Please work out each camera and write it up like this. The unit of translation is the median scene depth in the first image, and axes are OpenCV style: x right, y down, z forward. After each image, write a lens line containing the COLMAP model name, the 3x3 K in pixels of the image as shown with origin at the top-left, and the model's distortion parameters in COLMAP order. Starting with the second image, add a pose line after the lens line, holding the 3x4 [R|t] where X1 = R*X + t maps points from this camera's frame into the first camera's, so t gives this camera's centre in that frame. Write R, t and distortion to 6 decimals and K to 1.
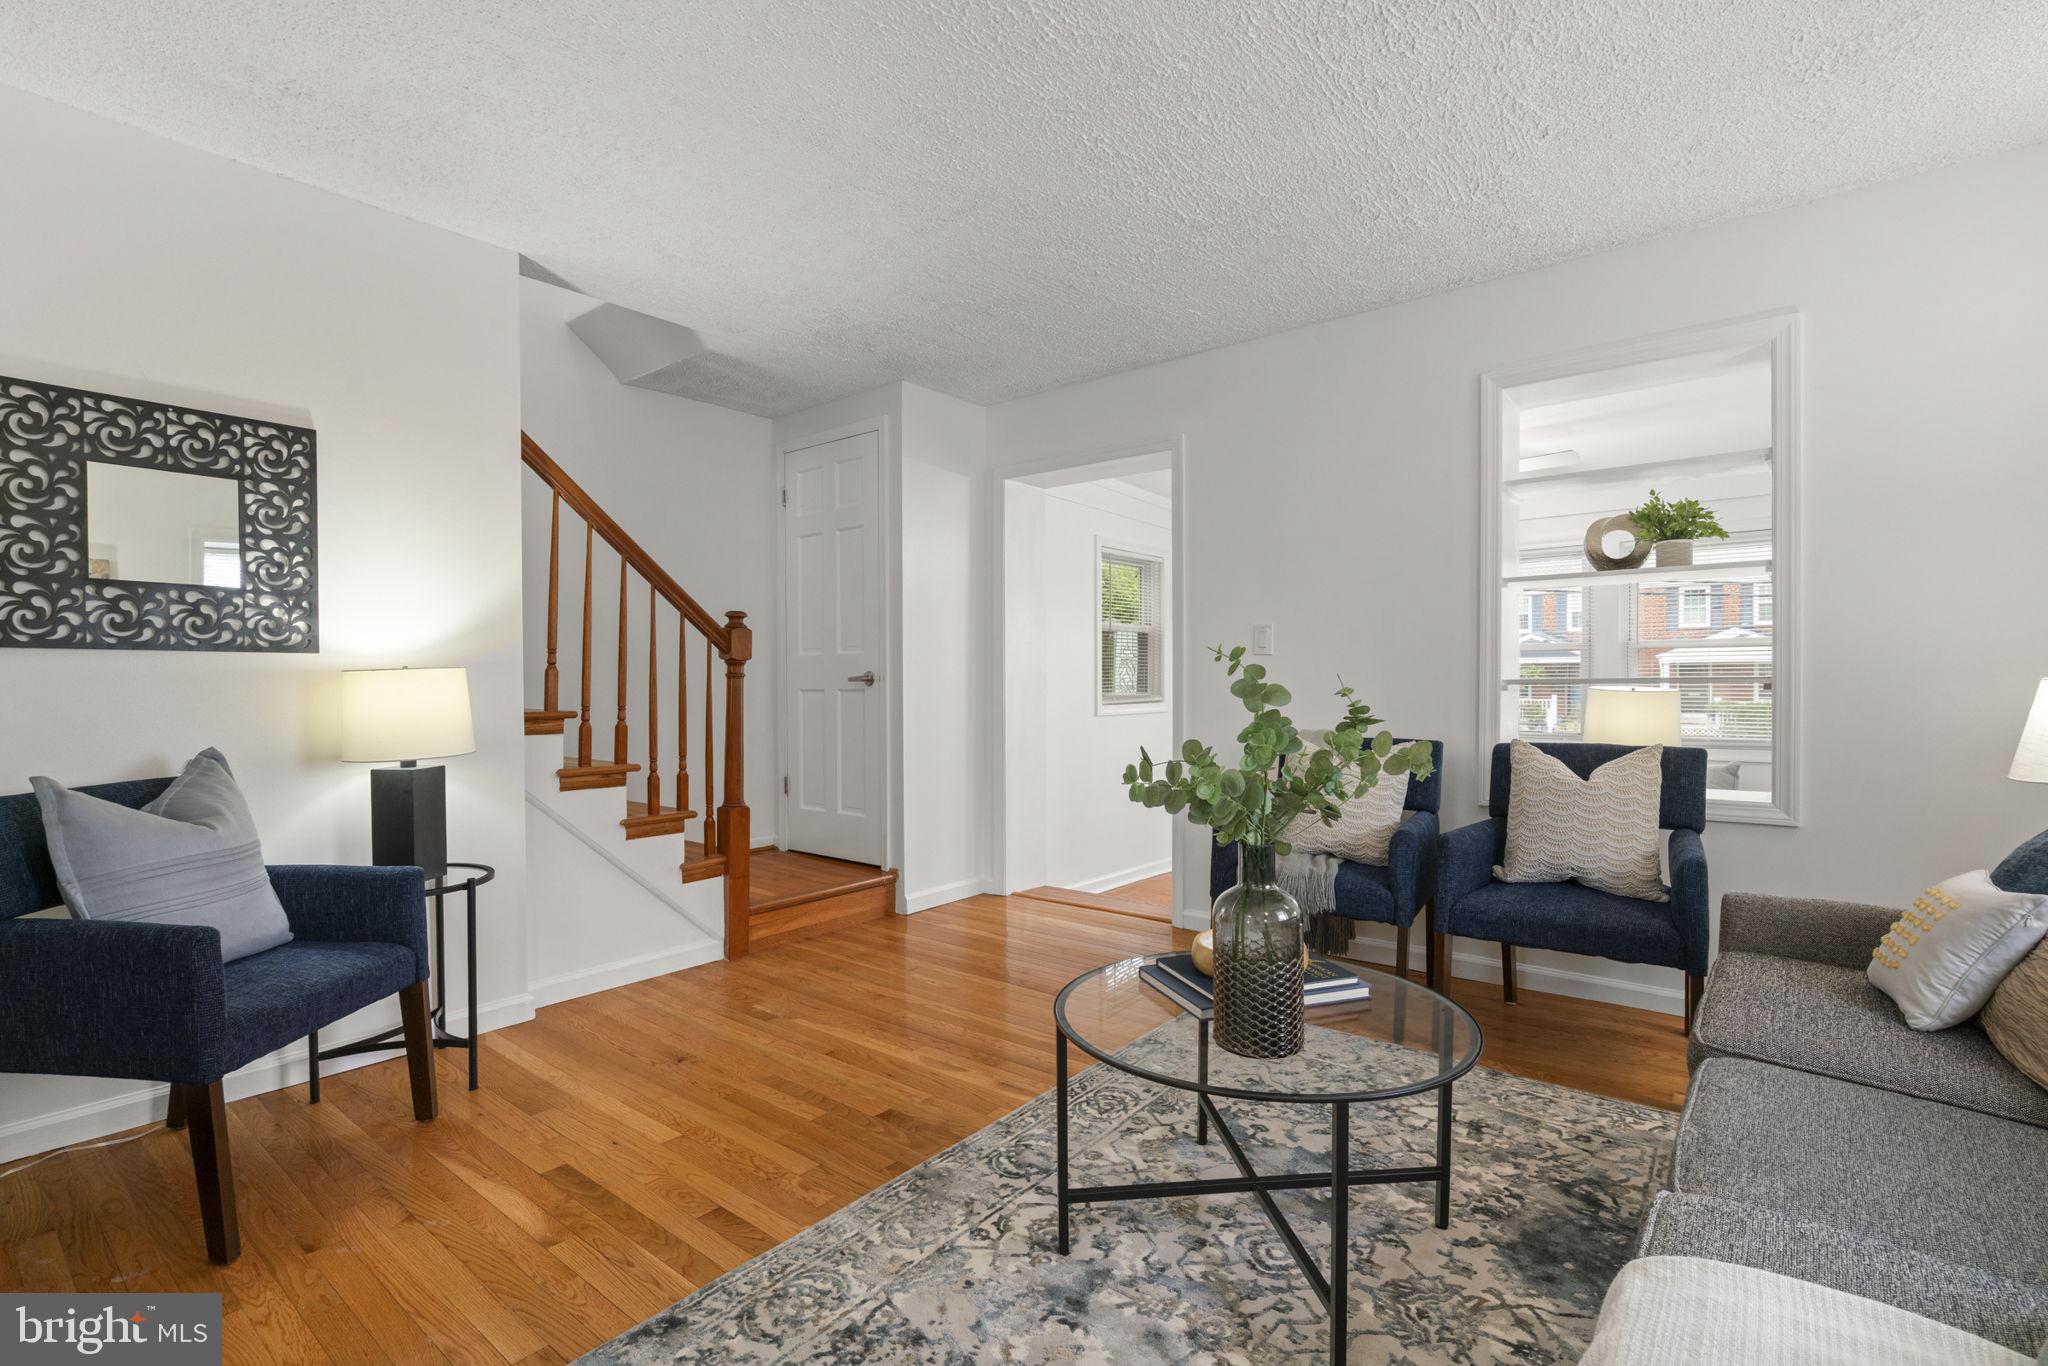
lens RADIAL K [[939.8, 0, 1011.1], [0, 939.8, 710.7], [0, 0, 1]] dist [0.000002, 0.000276]
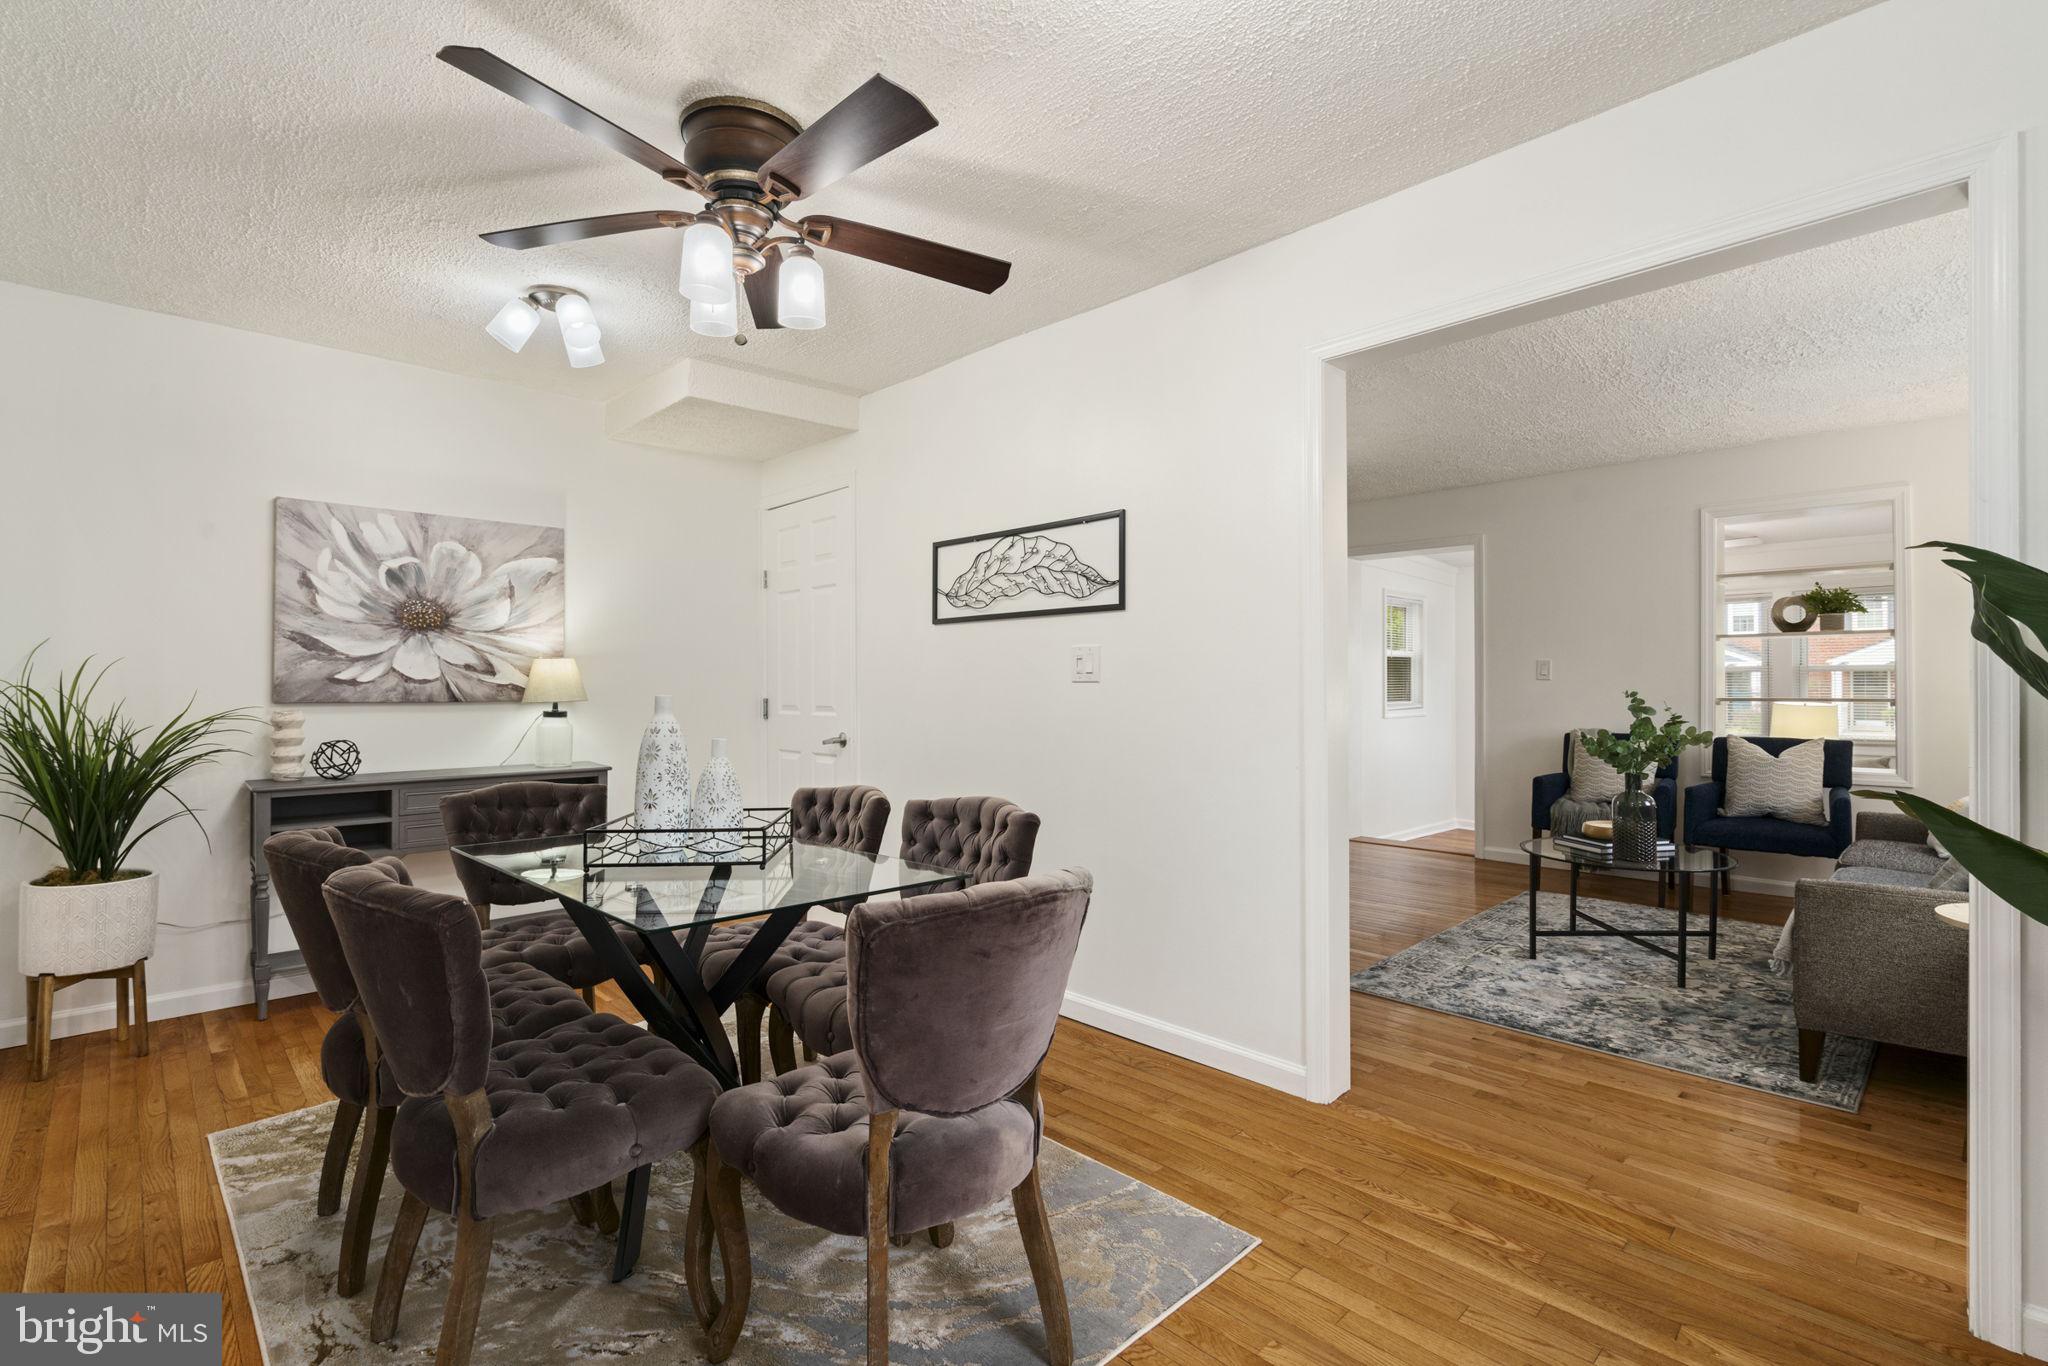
lens RADIAL K [[934.1, 0, 1028.4], [0, 934.1, 689.2], [0, 0, 1]] dist [-0.009401, 0.008051]
pose [[0.994230, 0.005601, -0.107127, -0.568115], [-0.007915, 0.999744, -0.021190, -0.004900], [0.106981, 0.021916, 0.994020, -0.845341]]
